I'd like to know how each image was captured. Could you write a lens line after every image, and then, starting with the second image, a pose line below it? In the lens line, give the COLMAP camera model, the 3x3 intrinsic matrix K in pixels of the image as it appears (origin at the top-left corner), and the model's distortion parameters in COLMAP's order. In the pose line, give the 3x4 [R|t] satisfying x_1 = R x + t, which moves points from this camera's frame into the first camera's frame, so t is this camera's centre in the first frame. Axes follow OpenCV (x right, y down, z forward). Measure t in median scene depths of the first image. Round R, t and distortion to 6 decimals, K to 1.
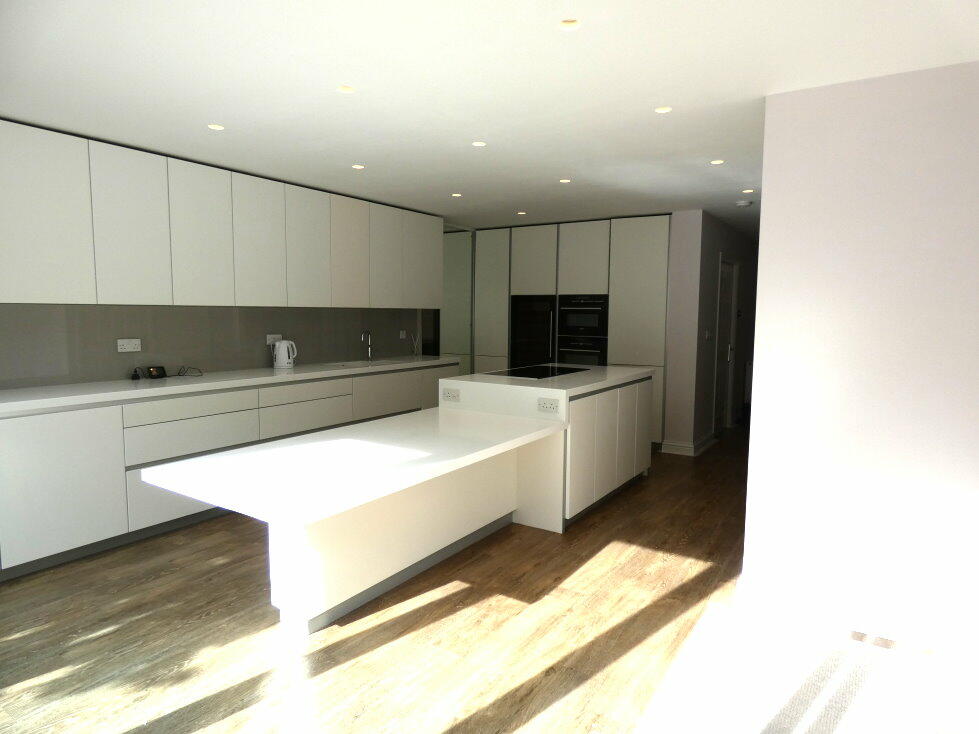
lens RADIAL K [[584.6, 0, 489.5], [0, 584.6, 367.0], [0, 0, 1]] dist [-0.002237, -0.000388]
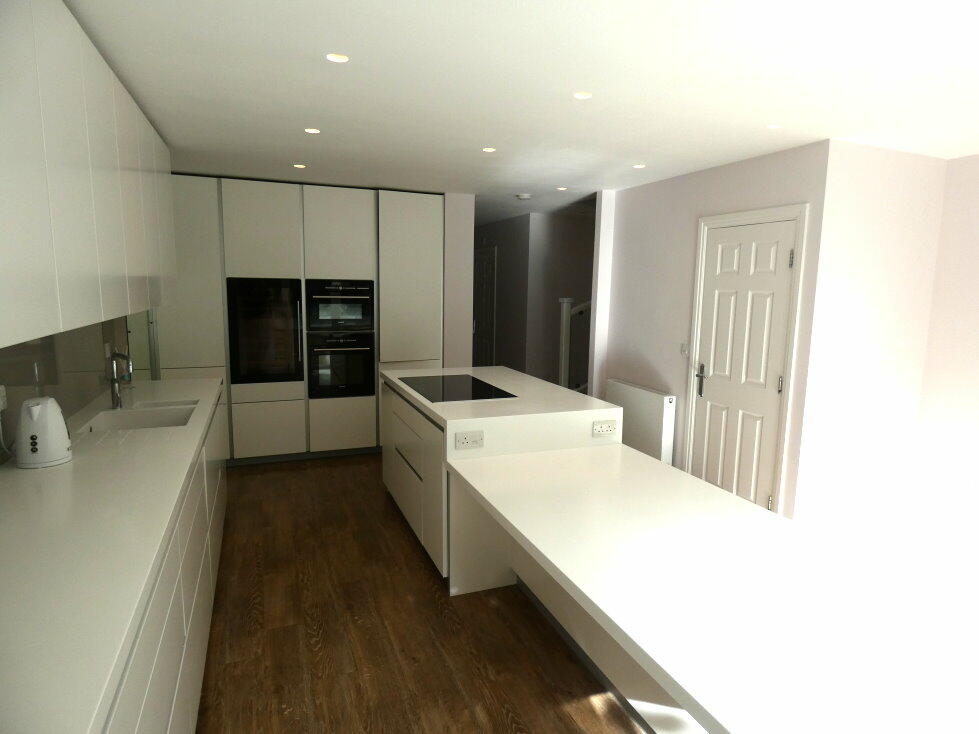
lens RADIAL K [[582.2, 0, 490.6], [0, 582.2, 386.5], [0, 0, 1]] dist [0.000784, 0.000308]
pose [[0.561338, -0.144259, 0.814916, -0.407186], [0.066309, 0.989364, 0.129465, -0.070074], [-0.824926, -0.018637, 0.564934, 0.384335]]
